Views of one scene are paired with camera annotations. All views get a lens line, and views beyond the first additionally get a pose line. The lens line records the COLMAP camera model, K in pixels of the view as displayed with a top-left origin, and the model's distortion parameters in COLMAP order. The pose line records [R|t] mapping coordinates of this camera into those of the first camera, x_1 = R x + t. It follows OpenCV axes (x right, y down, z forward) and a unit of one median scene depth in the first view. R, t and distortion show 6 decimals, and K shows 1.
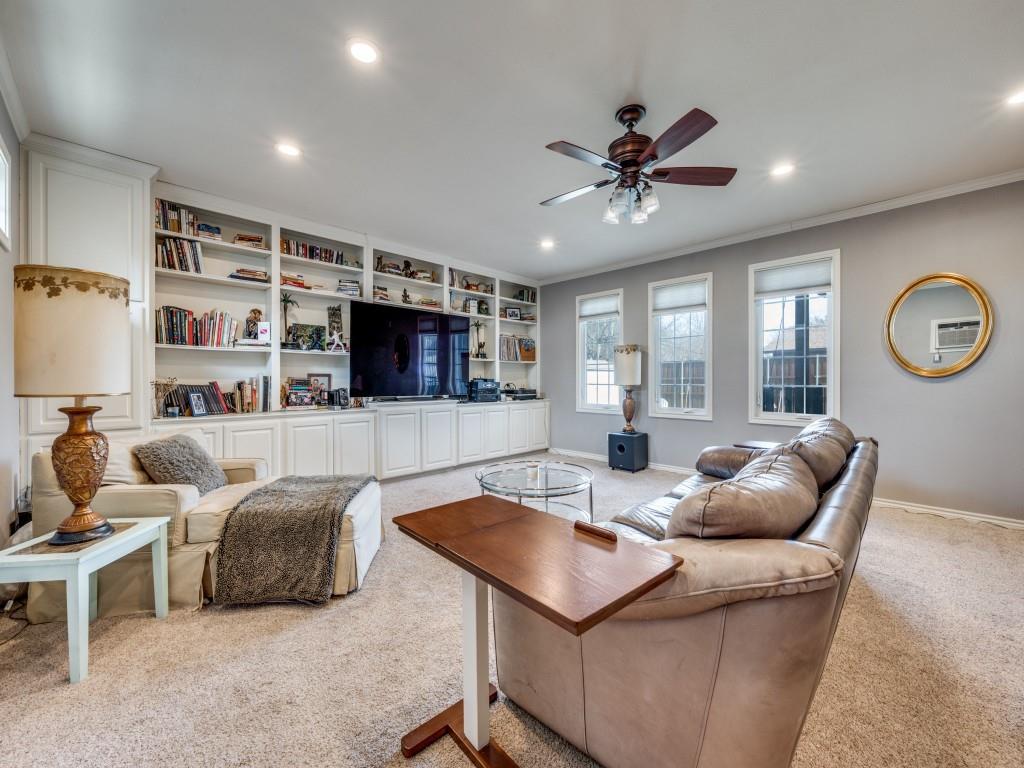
lens RADIAL K [[405.5, 0, 512.4], [0, 405.5, 380.8], [0, 0, 1]] dist [-0.001705, 0.000631]
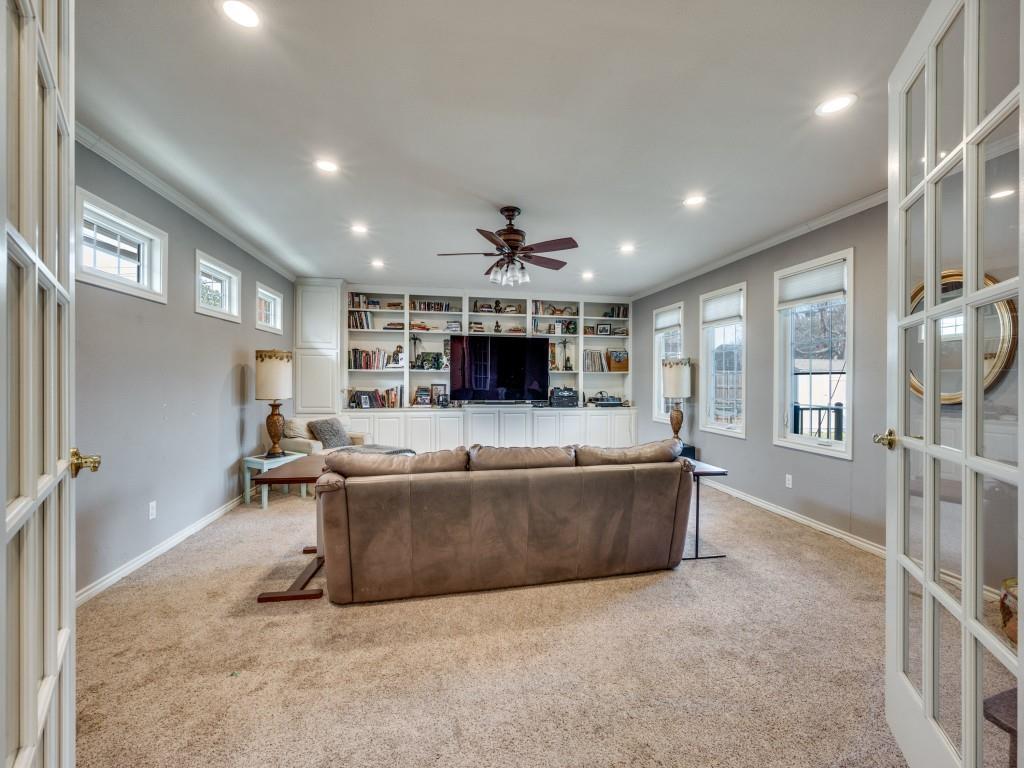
lens RADIAL K [[405.5, 0, 519.4], [0, 405.5, 381.7], [0, 0, 1]] dist [-0.001705, 0.000631]
pose [[0.824916, 0.011593, -0.565137, 0.640843], [-0.007754, 0.999928, 0.009195, -0.043097], [0.565202, -0.003203, 0.824946, -0.083524]]
